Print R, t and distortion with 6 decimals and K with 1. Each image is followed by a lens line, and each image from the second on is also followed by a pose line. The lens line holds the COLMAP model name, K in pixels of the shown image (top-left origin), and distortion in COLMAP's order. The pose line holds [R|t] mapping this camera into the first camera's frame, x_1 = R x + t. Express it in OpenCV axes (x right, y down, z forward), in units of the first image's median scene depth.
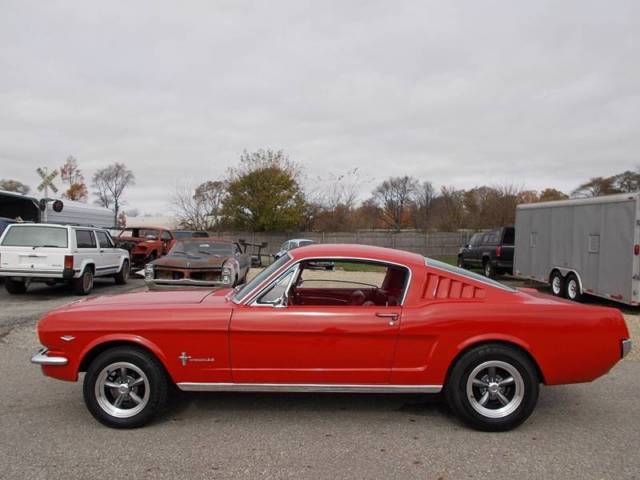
lens RADIAL K [[529.3, 0, 317.3], [0, 529.3, 237.2], [0, 0, 1]] dist [0.007491, -0.002491]
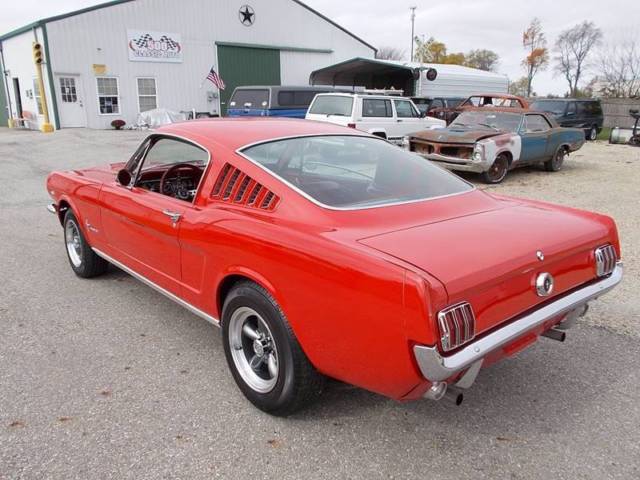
lens RADIAL K [[529.3, 0, 317.3], [0, 529.3, 237.2], [0, 0, 1]] dist [0.007491, -0.002491]
pose [[0.679698, 0.182192, -0.710504, 0.143319], [-0.006149, 0.970041, 0.242863, -0.001060], [0.733466, -0.160705, 0.660456, 0.112804]]
